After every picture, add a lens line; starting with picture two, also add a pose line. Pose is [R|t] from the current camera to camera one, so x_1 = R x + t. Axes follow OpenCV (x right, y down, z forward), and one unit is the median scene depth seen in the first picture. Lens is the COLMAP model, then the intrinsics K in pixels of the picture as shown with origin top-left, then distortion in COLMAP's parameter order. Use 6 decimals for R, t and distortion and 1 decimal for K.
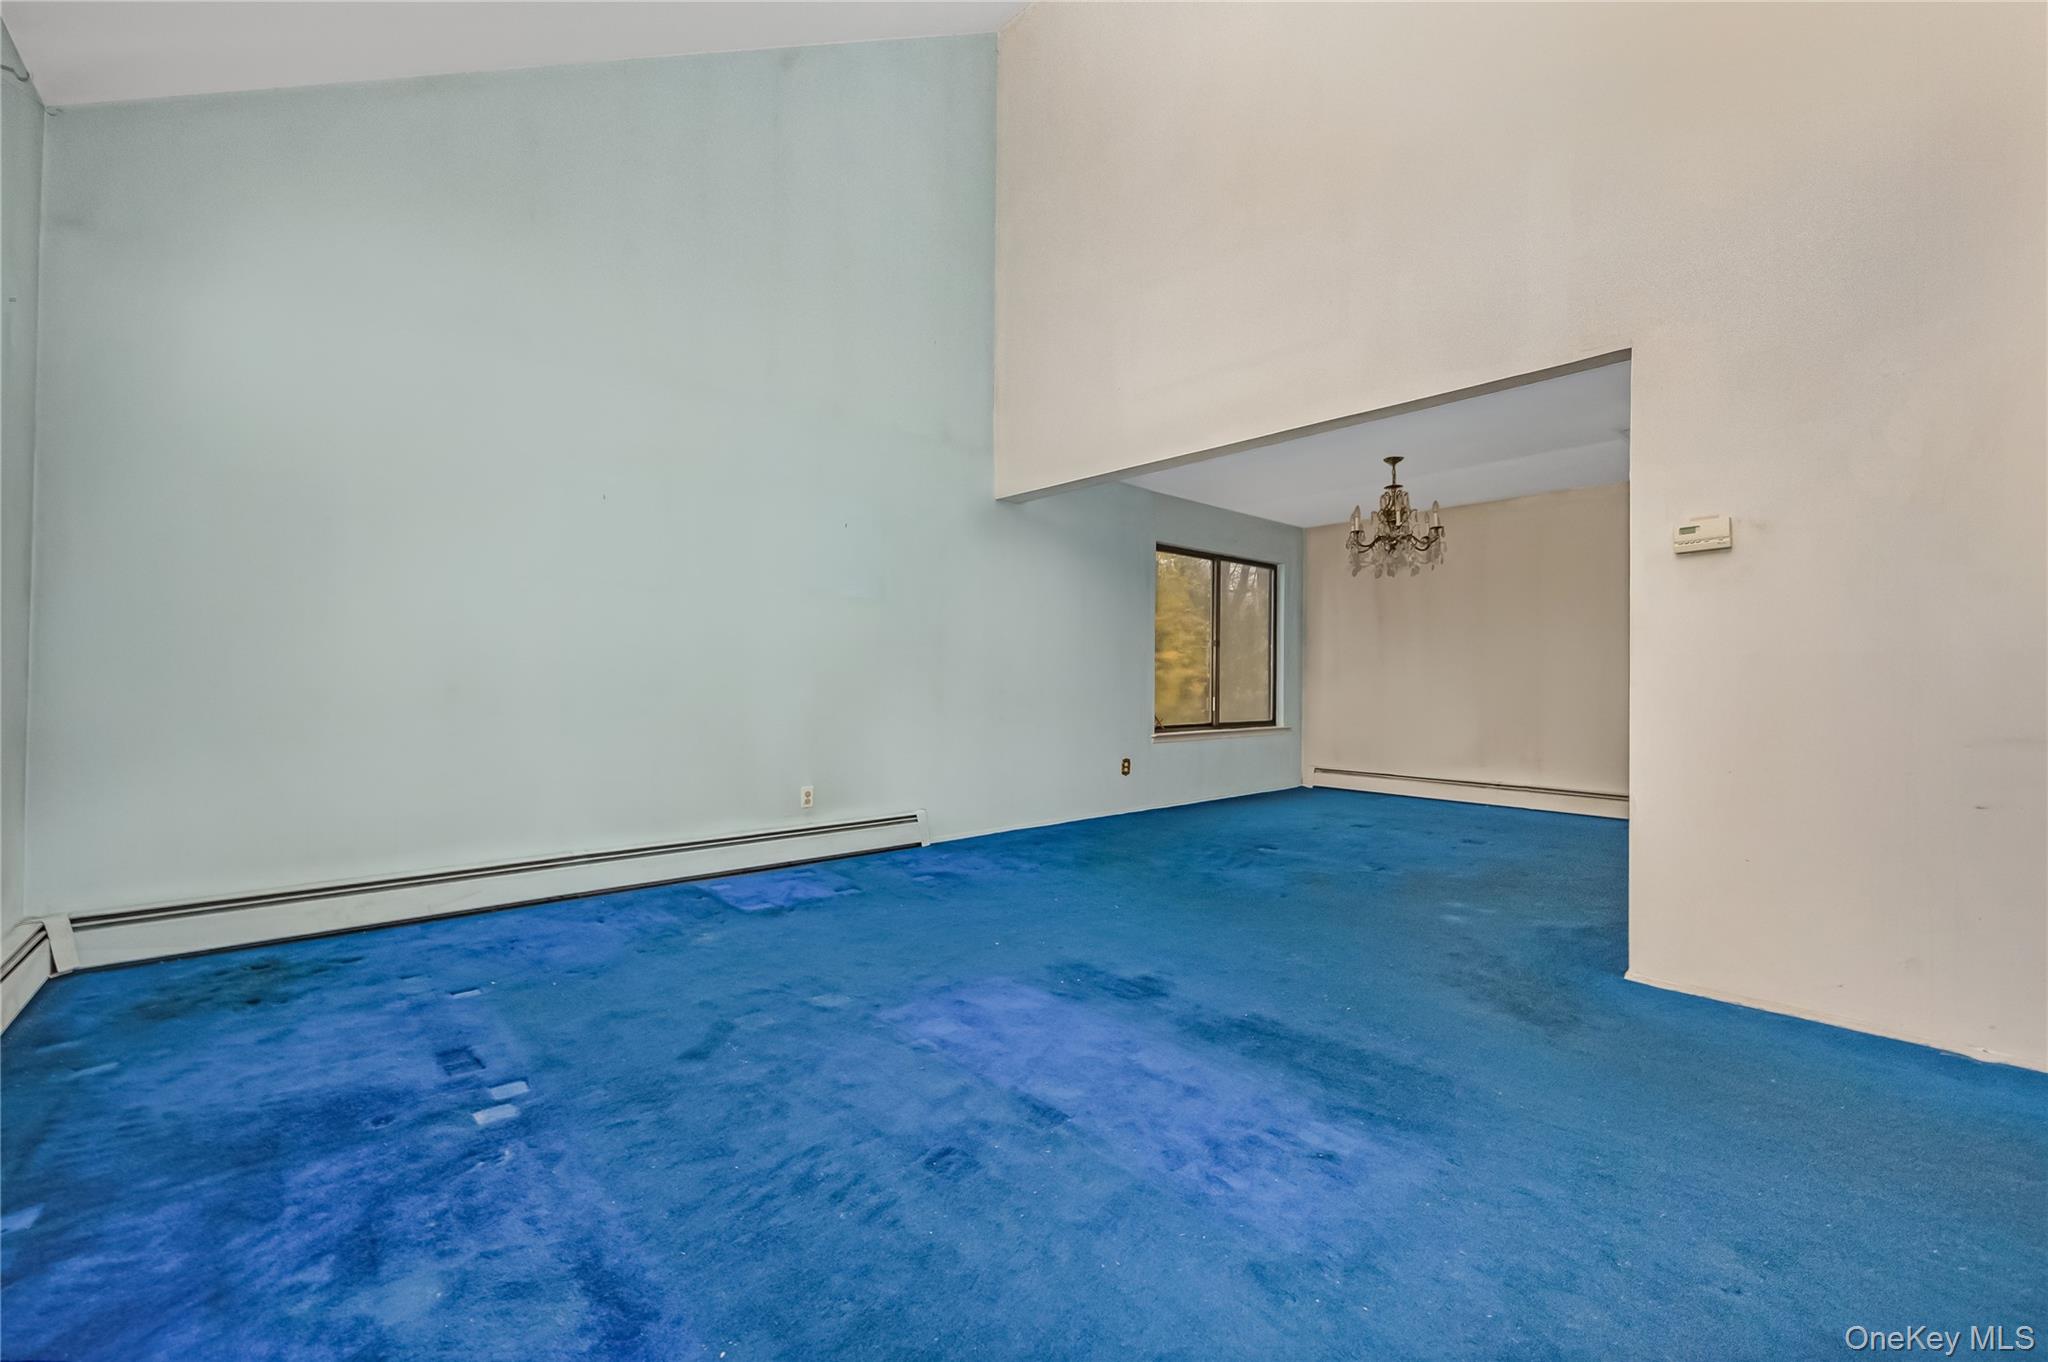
lens RADIAL K [[826.3, 0, 1021.5], [0, 826.3, 674.6], [0, 0, 1]] dist [-0.001257, -0.000518]
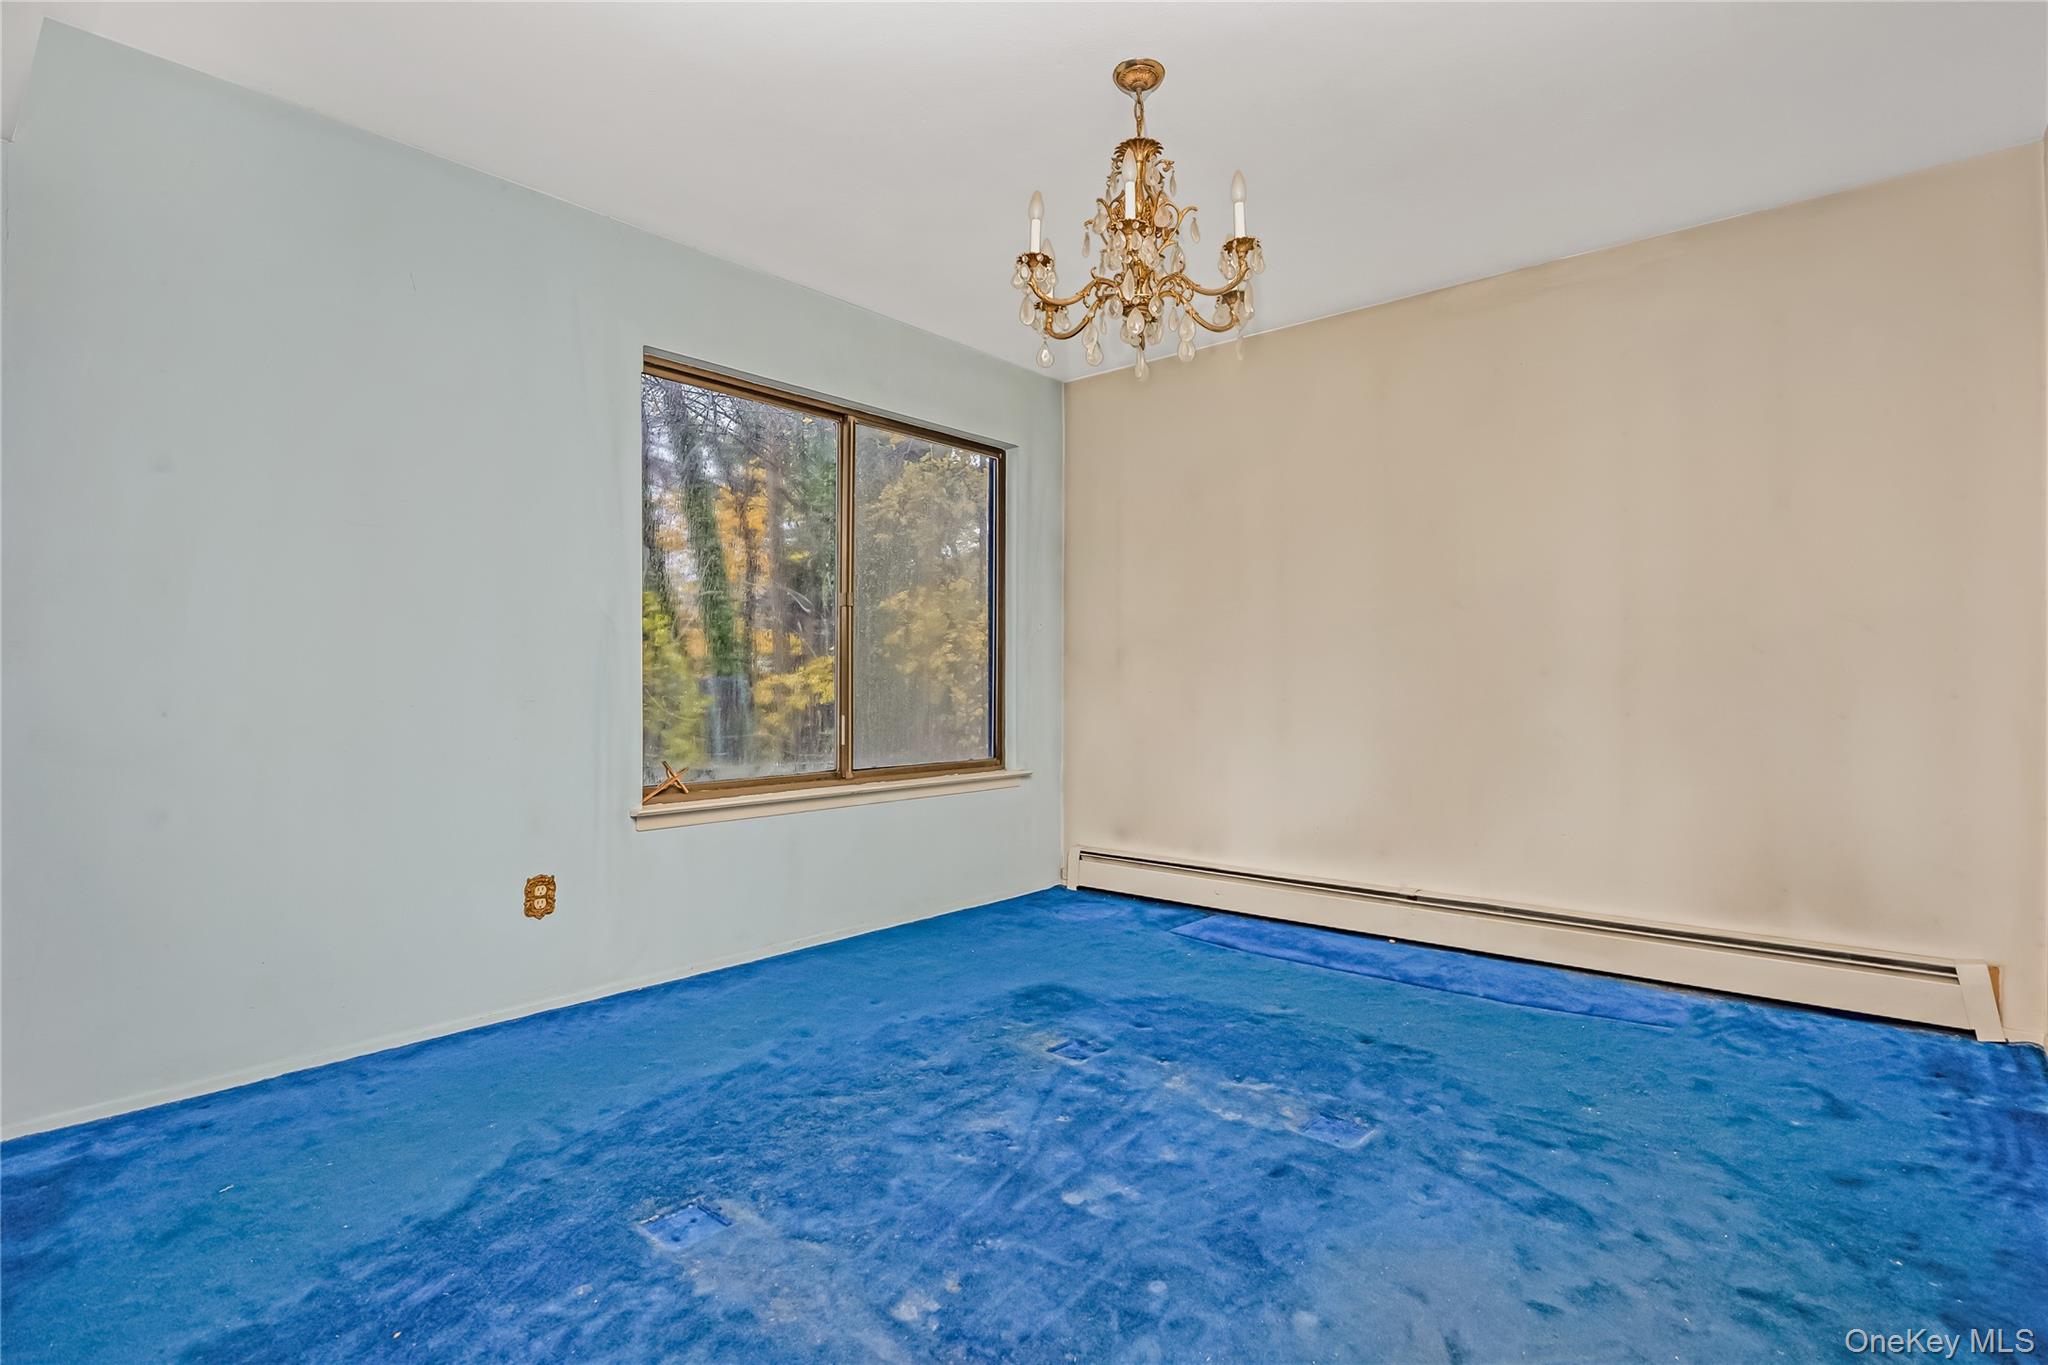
lens RADIAL K [[1019.6, 0, 1025.4], [0, 1019.6, 688.0], [0, 0, 1]] dist [-0.011938, -0.000183]
pose [[0.989255, -0.011254, 0.145765, 0.237303], [0.010255, 0.999919, 0.007603, 0.008327], [-0.145839, -0.006027, 0.989290, 0.396177]]
